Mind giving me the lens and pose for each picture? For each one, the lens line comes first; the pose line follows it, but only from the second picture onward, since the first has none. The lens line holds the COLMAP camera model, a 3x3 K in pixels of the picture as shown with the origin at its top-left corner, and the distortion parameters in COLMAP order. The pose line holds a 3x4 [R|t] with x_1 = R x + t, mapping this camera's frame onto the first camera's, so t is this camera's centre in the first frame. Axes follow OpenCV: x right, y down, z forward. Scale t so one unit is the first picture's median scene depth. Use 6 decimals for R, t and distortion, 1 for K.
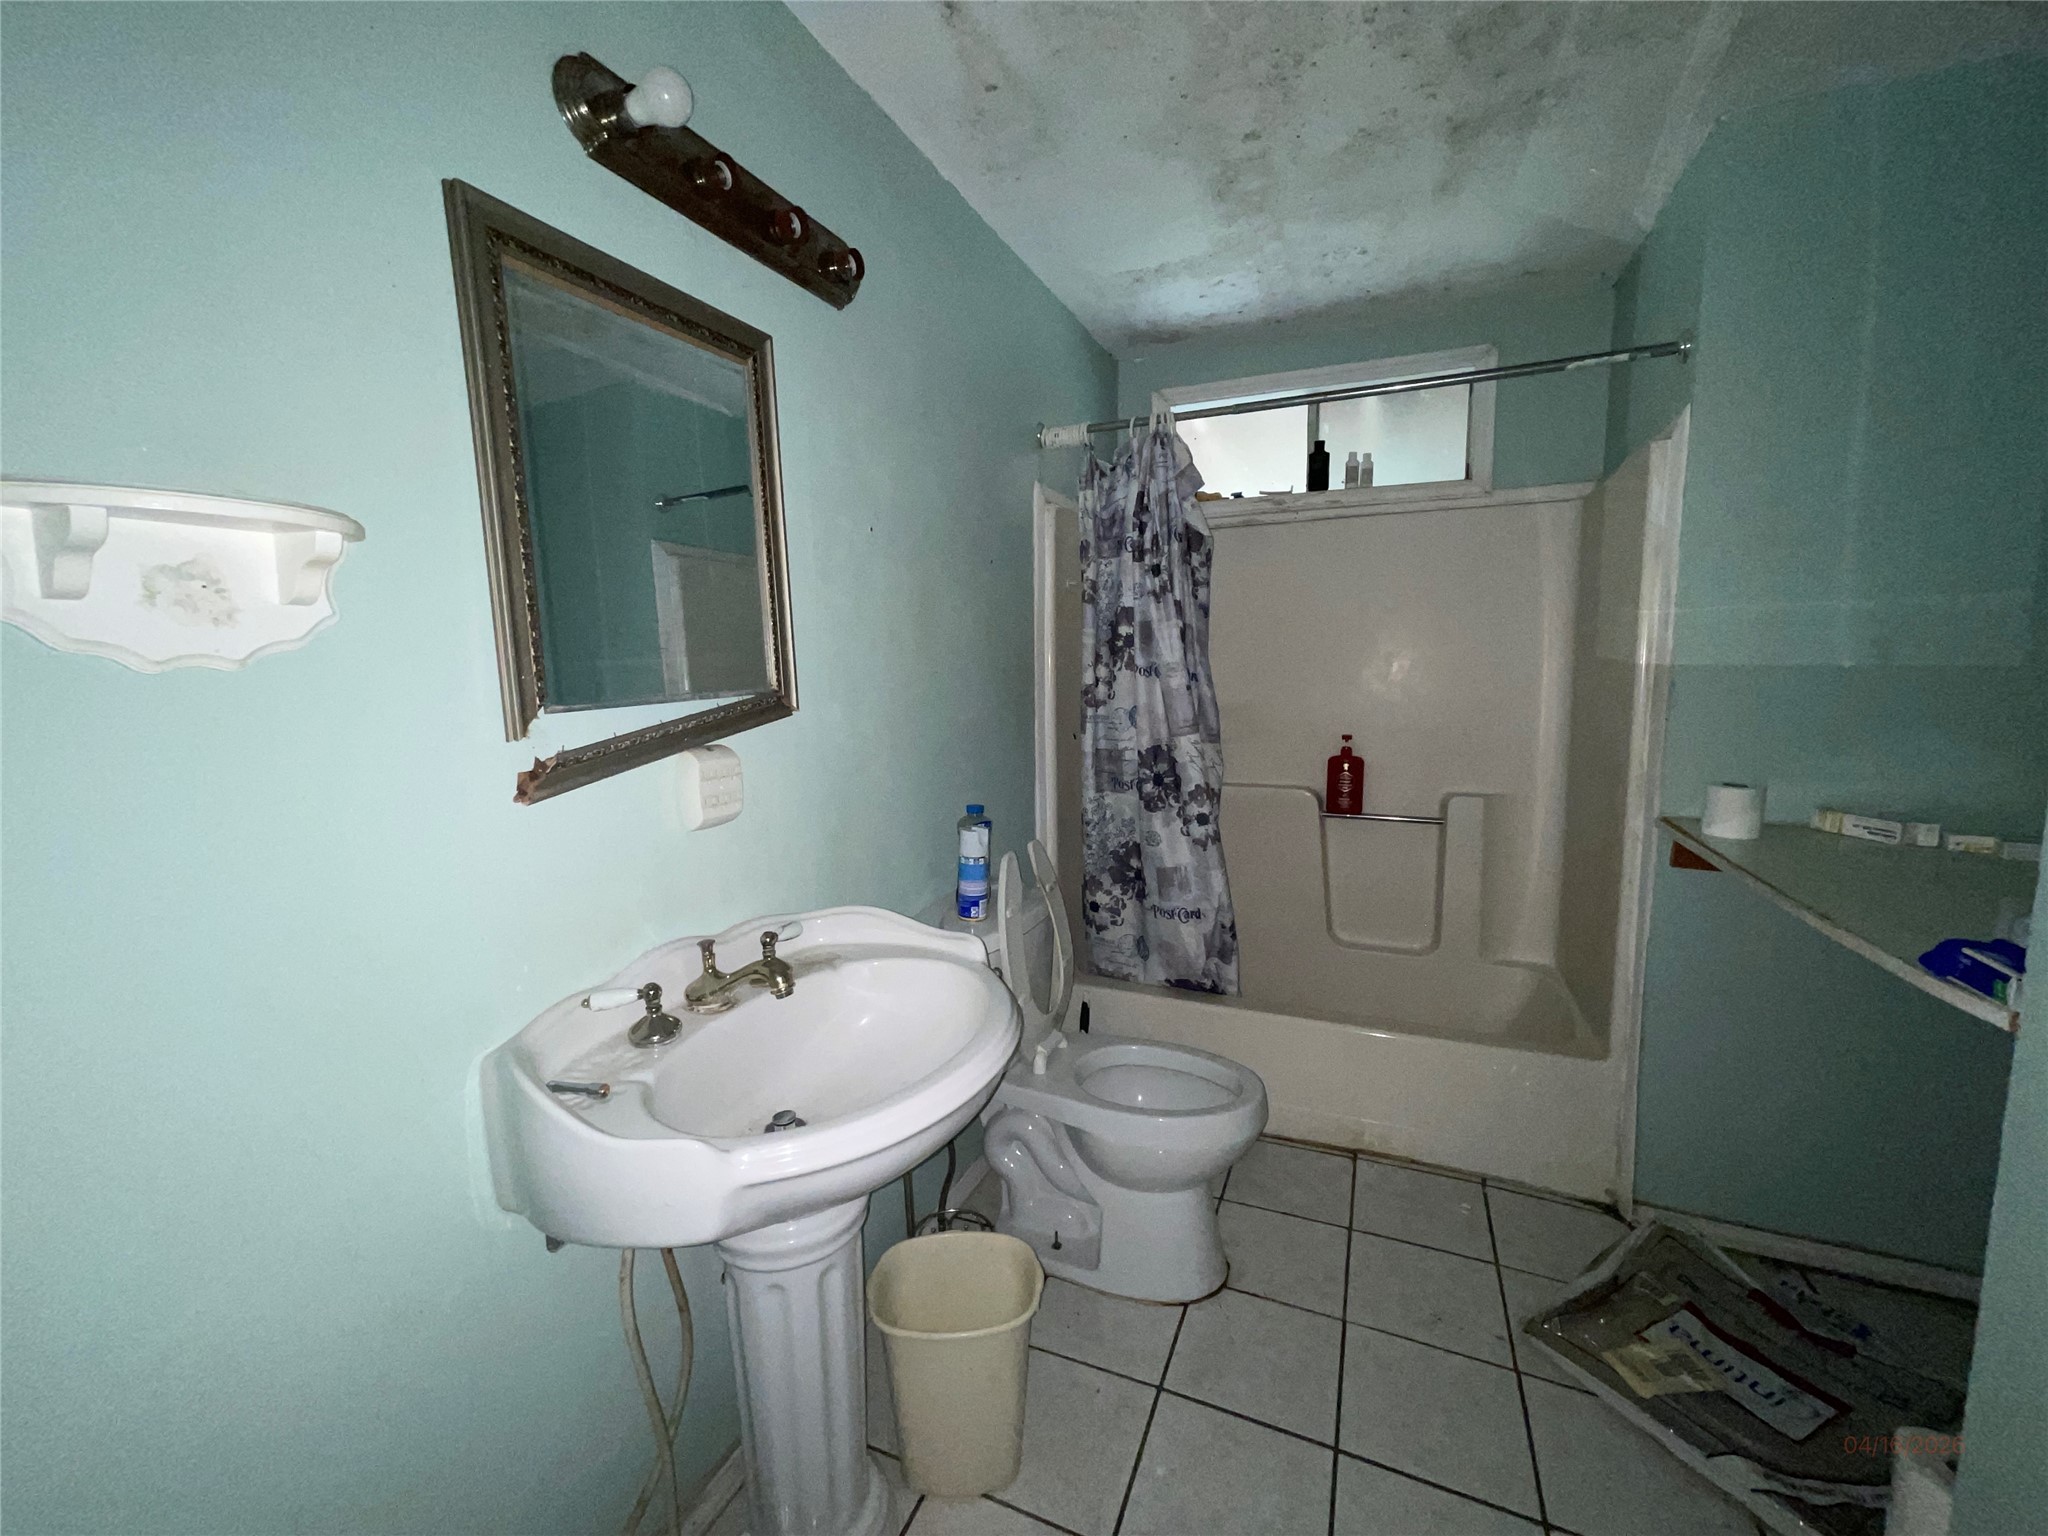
lens RADIAL K [[830.2, 0, 1017.7], [0, 830.2, 764.4], [0, 0, 1]] dist [0.001410, -0.000157]
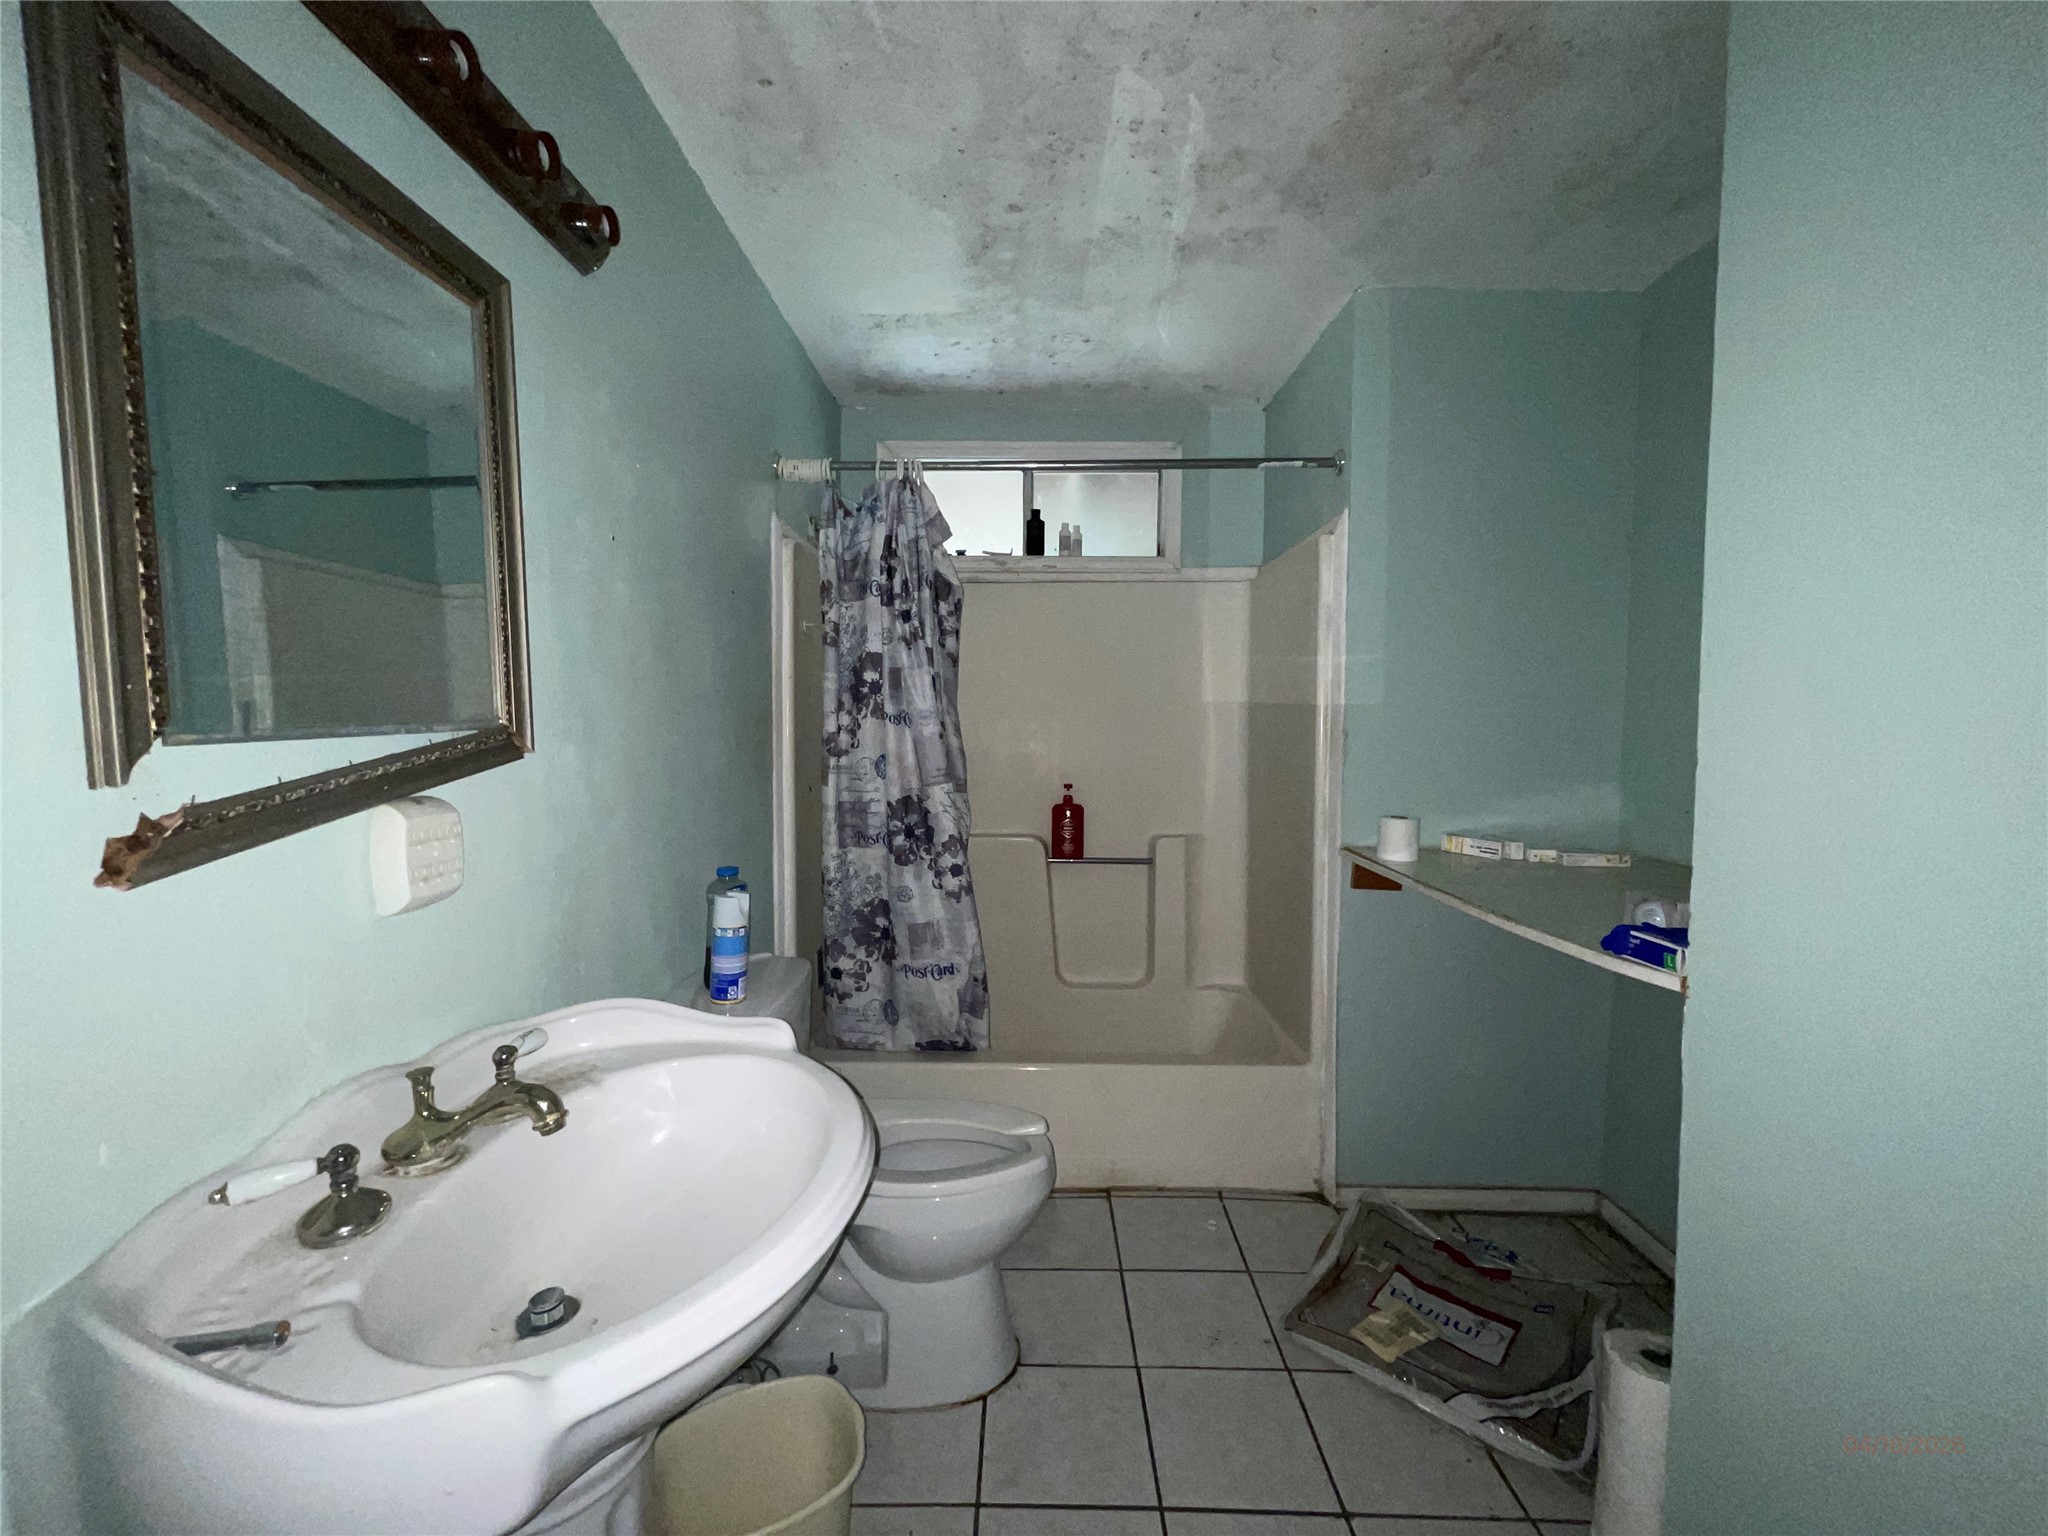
lens RADIAL K [[830.2, 0, 1017.7], [0, 830.2, 764.4], [0, 0, 1]] dist [0.001410, -0.000157]
pose [[0.920568, -0.003066, 0.390571, -0.097876], [0.030692, 0.997445, -0.064511, 0.007054], [-0.389375, 0.071374, 0.918310, 0.069741]]
